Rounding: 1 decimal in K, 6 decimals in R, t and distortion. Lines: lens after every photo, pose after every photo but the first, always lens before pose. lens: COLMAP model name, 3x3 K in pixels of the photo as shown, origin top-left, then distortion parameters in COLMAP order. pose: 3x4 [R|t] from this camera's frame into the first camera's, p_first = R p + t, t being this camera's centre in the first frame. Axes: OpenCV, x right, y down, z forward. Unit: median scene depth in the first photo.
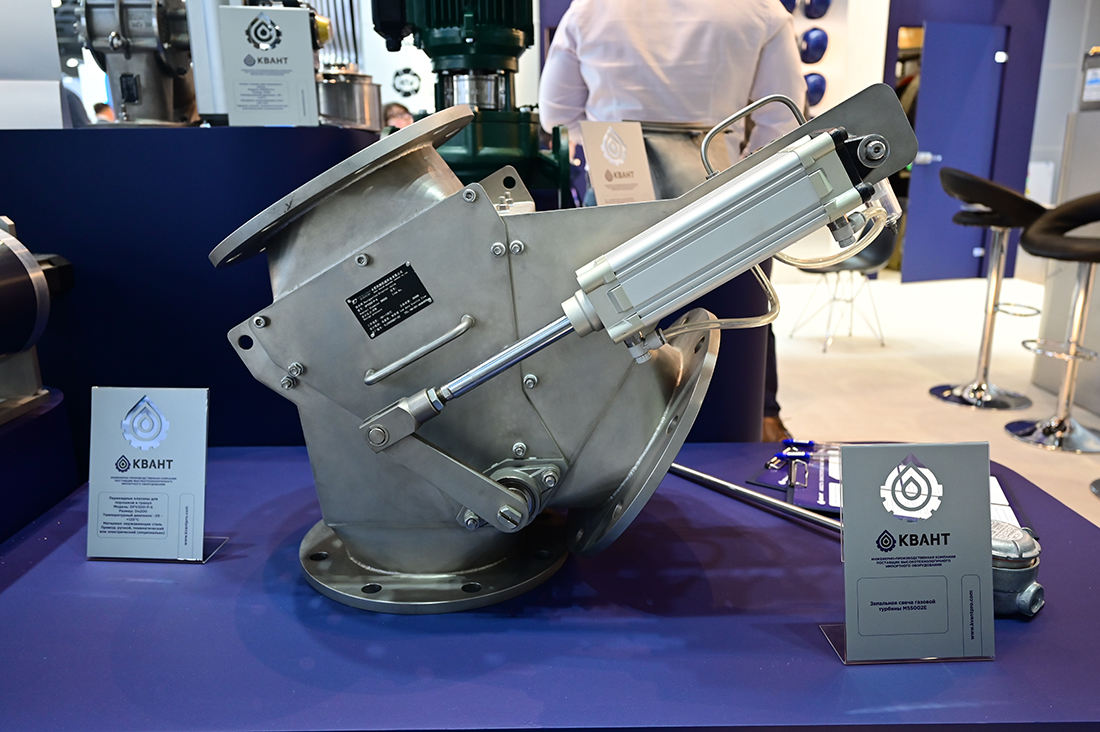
lens RADIAL K [[833.6, 0, 550.0], [0, 833.6, 366.0], [0, 0, 1]] dist [-0.002157, -0.005423]
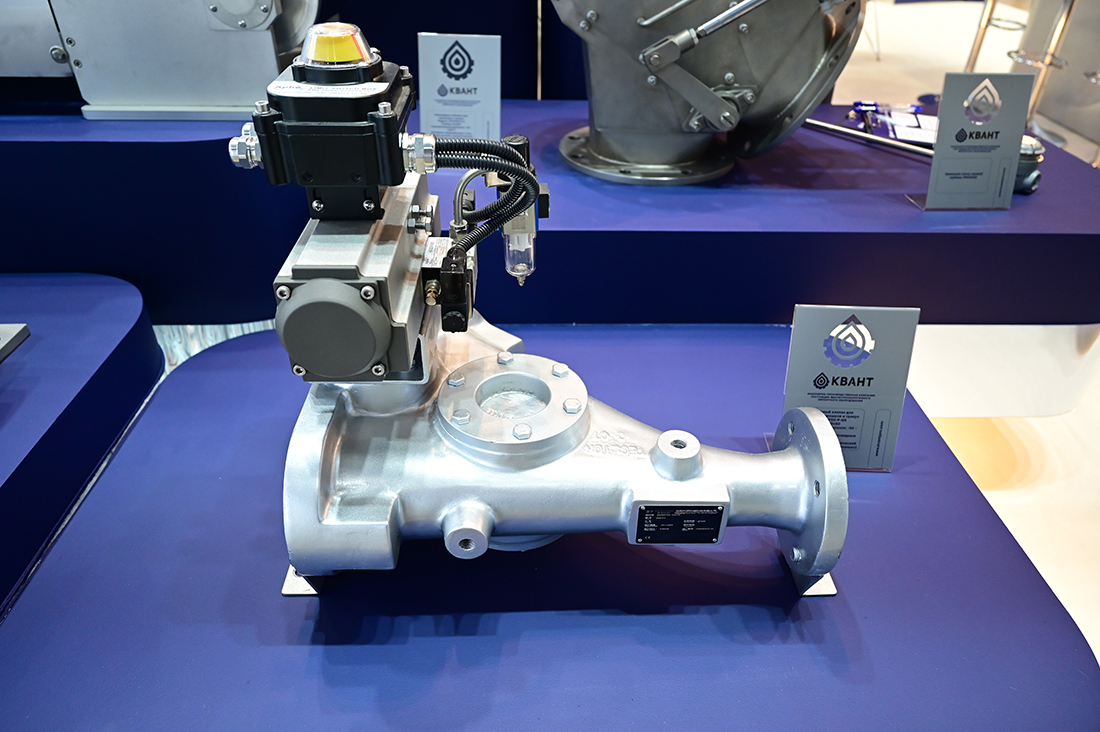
lens RADIAL K [[756.9, 0, 550.0], [0, 756.9, 366.0], [0, 0, 1]] dist [-0.006815, -0.003165]
pose [[0.999209, 0.006177, 0.039285, -0.417311], [-0.019135, 0.940665, 0.338797, 0.133109], [-0.034861, -0.339281, 0.940039, -0.474753]]
